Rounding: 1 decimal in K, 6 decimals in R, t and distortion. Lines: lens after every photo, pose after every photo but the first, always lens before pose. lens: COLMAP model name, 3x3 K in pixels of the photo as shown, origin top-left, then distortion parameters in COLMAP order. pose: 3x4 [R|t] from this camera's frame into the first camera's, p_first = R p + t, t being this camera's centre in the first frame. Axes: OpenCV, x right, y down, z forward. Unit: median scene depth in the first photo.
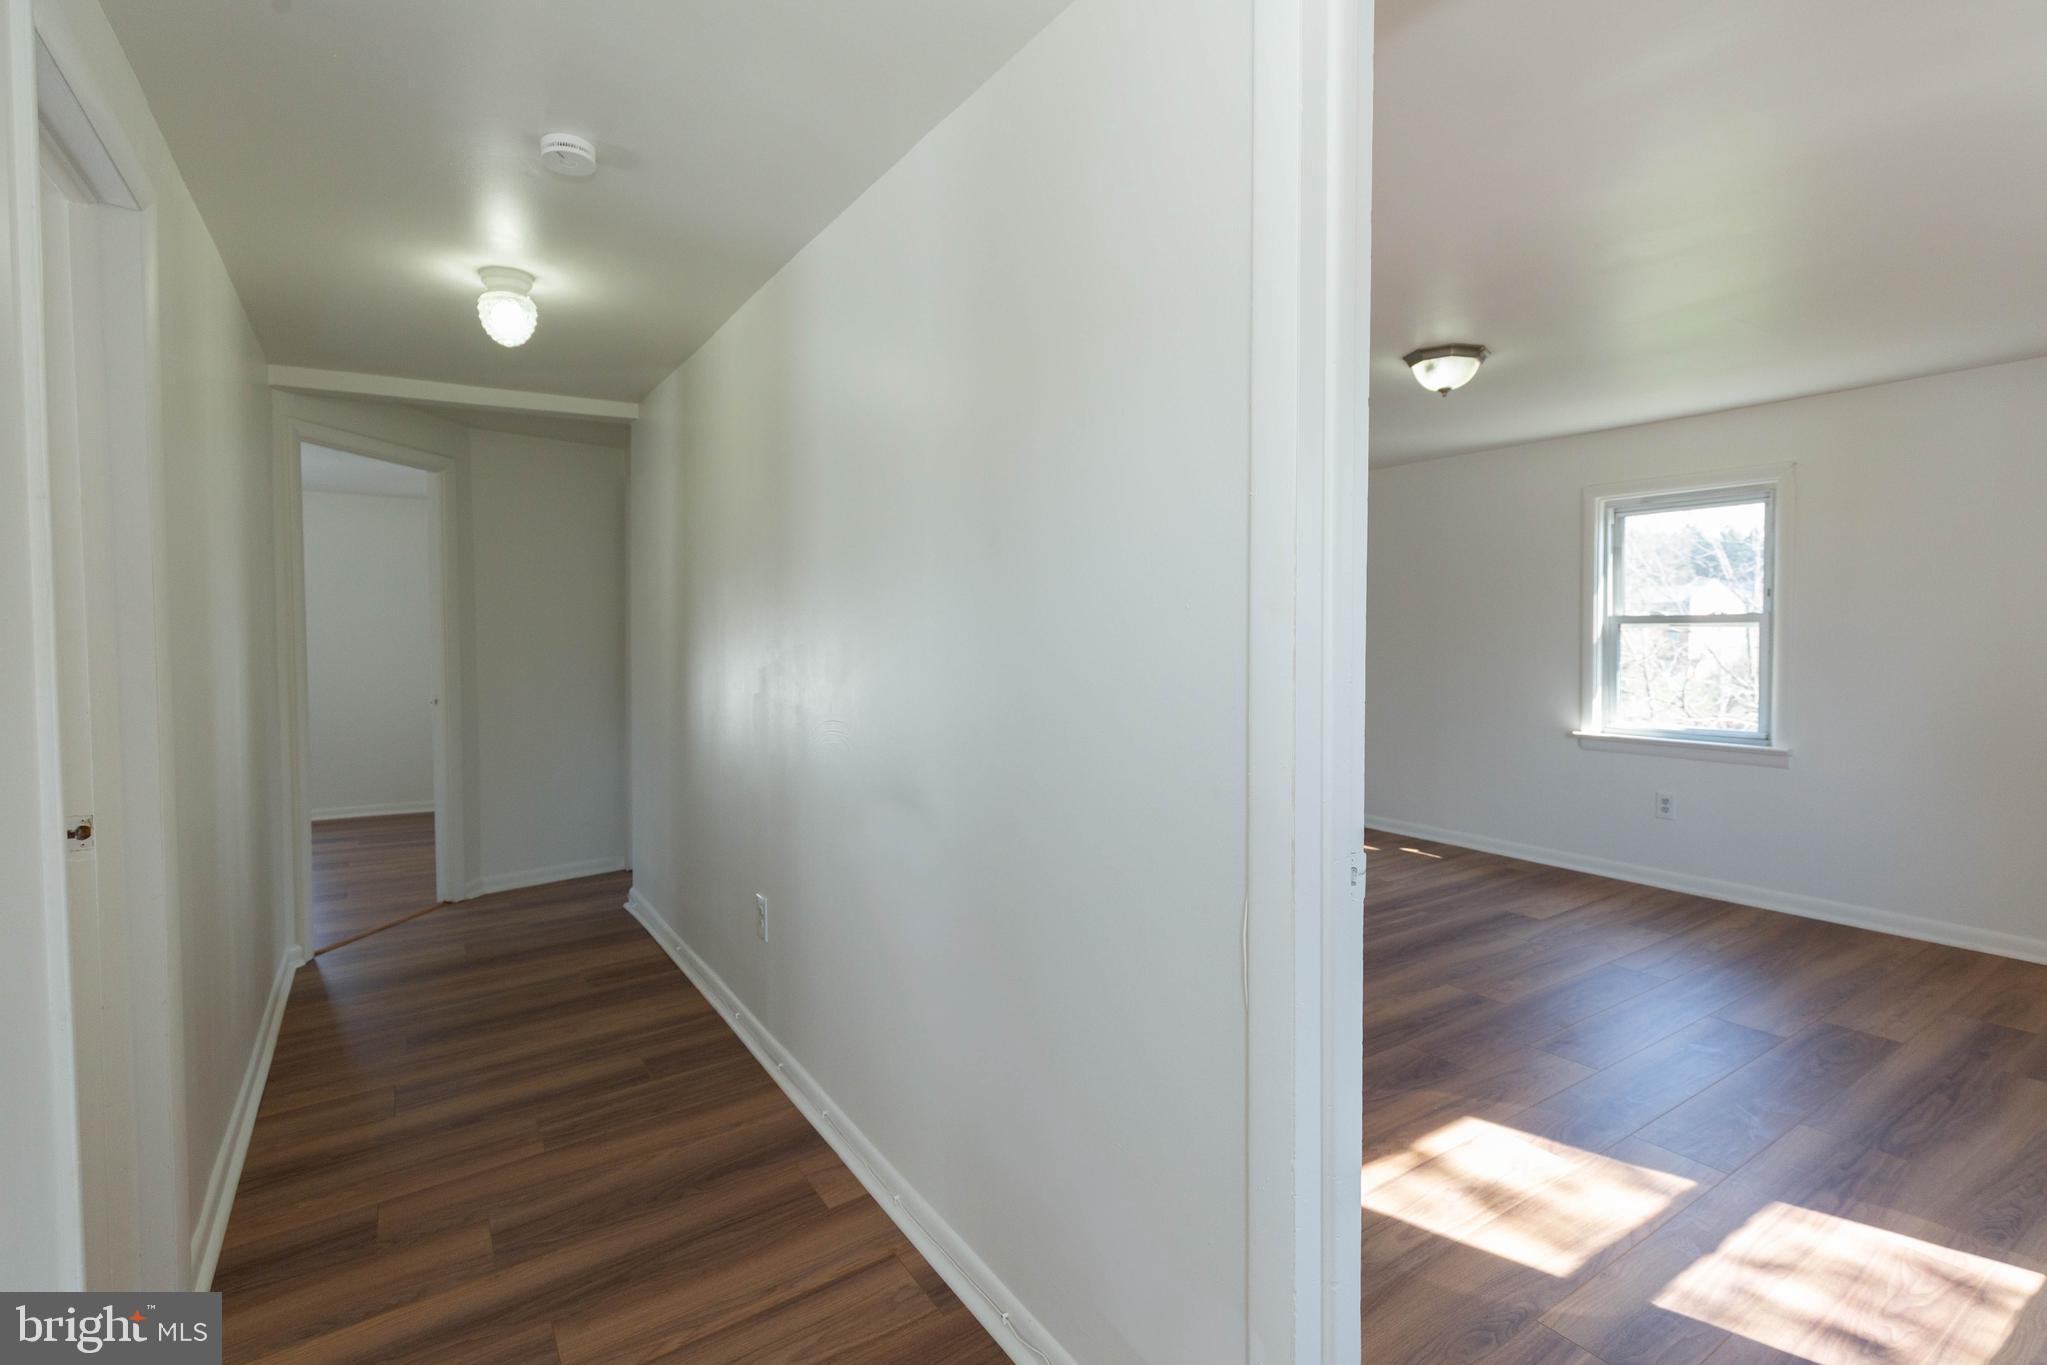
lens RADIAL K [[946.8, 0, 1041.4], [0, 946.8, 656.6], [0, 0, 1]] dist [0.003654, -0.001101]
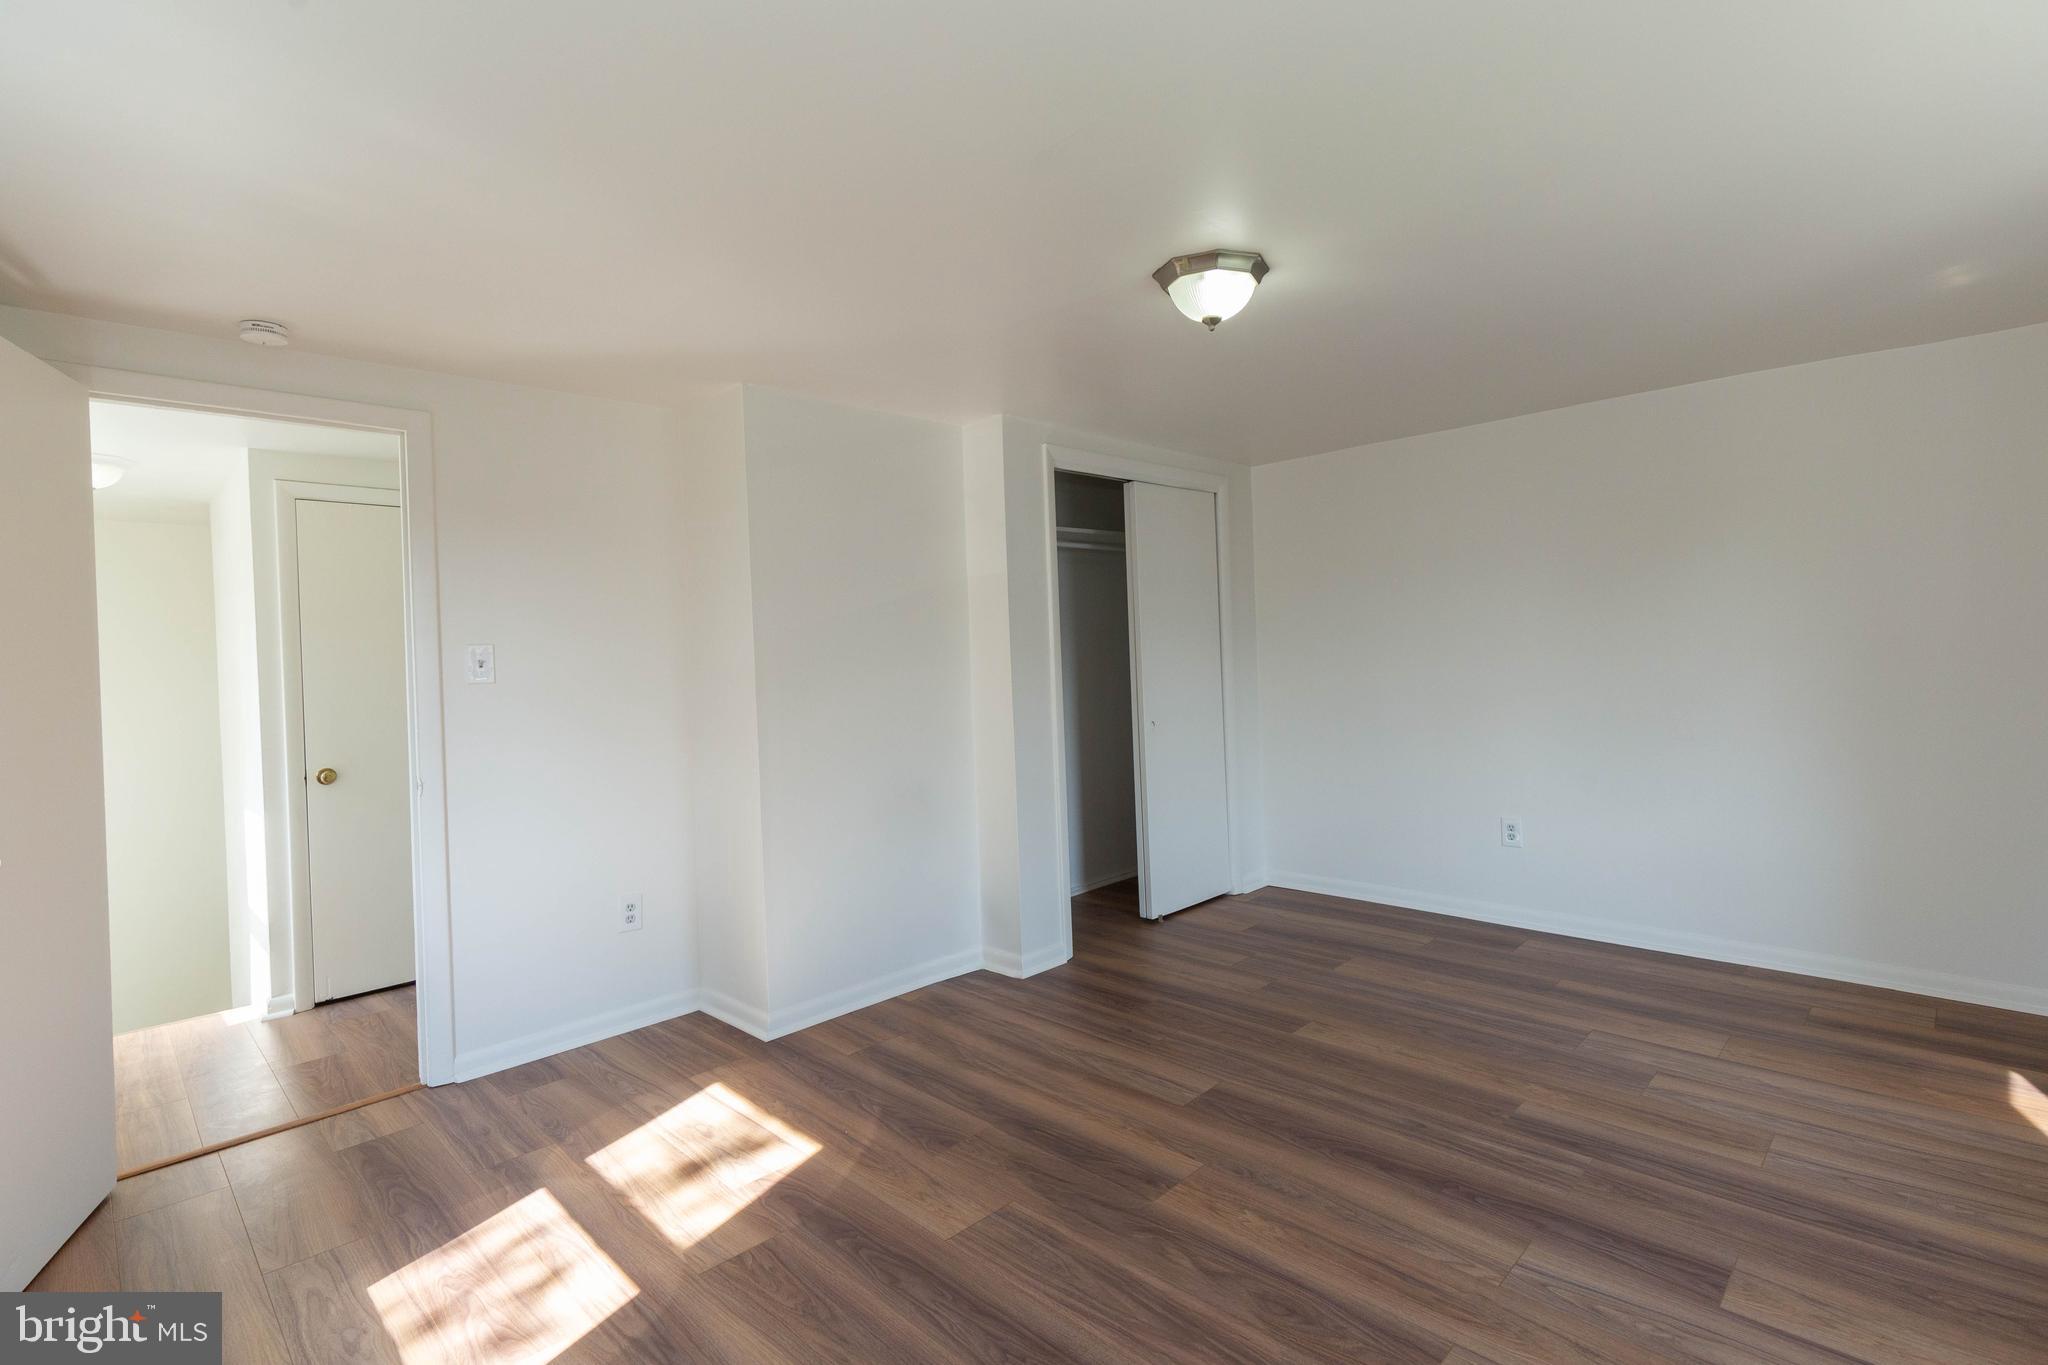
lens RADIAL K [[947.2, 0, 1014.0], [0, 947.2, 675.9], [0, 0, 1]] dist [0.003654, -0.001101]
pose [[0.199443, 0.016301, -0.979774, 0.942937], [0.004533, 0.999836, 0.017557, -0.024867], [0.979899, -0.007943, 0.199336, 0.632508]]
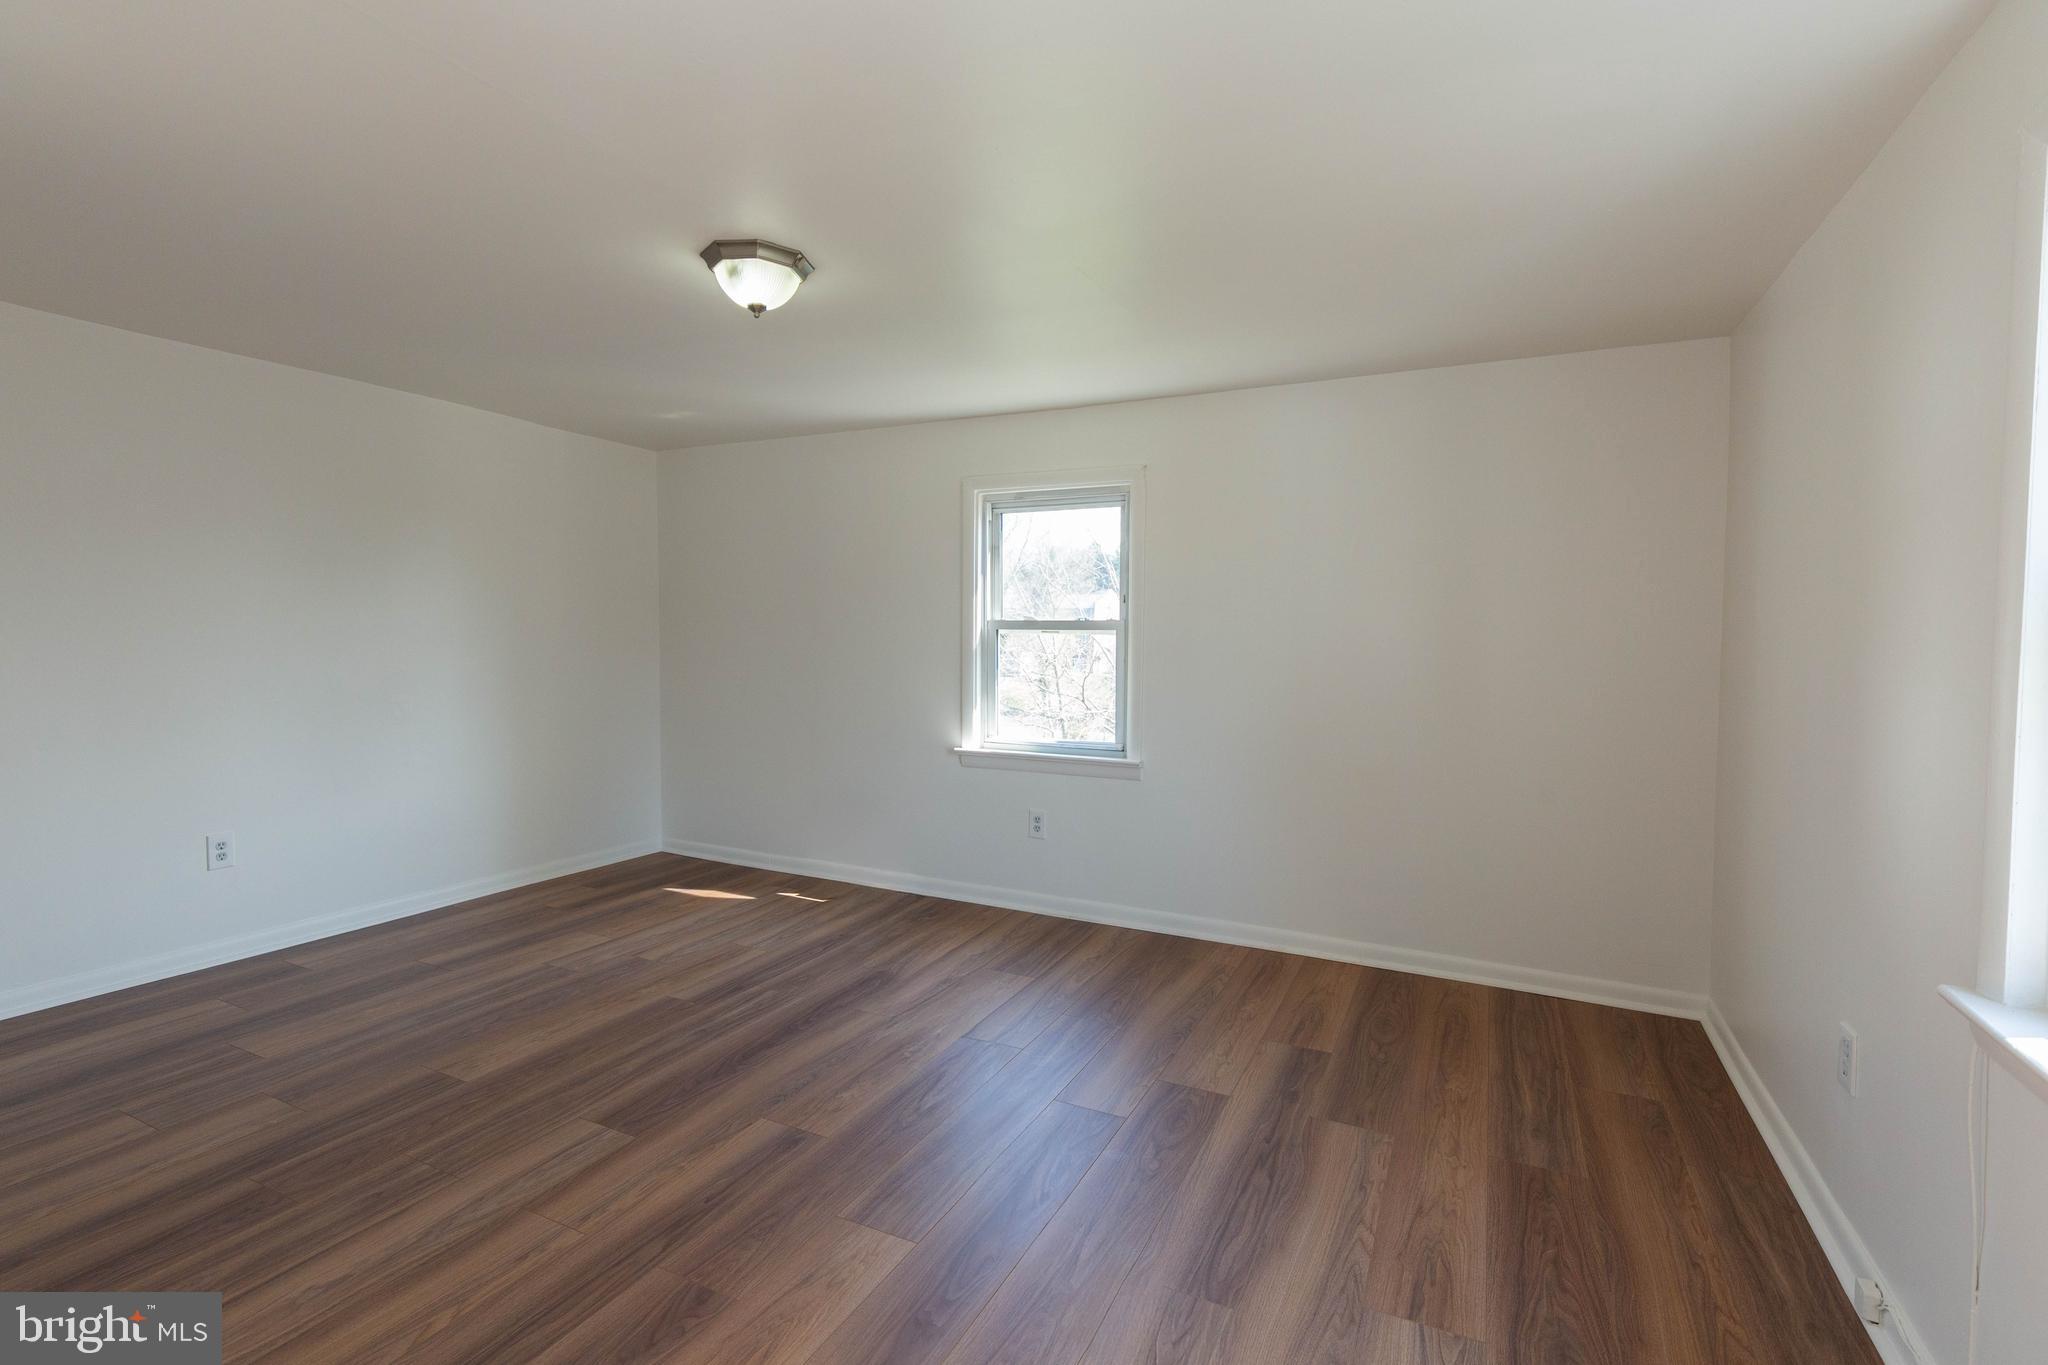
lens RADIAL K [[947.2, 0, 1038.0], [0, 947.2, 661.5], [0, 0, 1]] dist [0.003654, -0.001101]
pose [[0.858453, -0.005206, 0.512866, 0.205755], [0.001429, 0.999969, 0.007759, -0.012396], [-0.512890, -0.005928, 0.858434, 0.226902]]
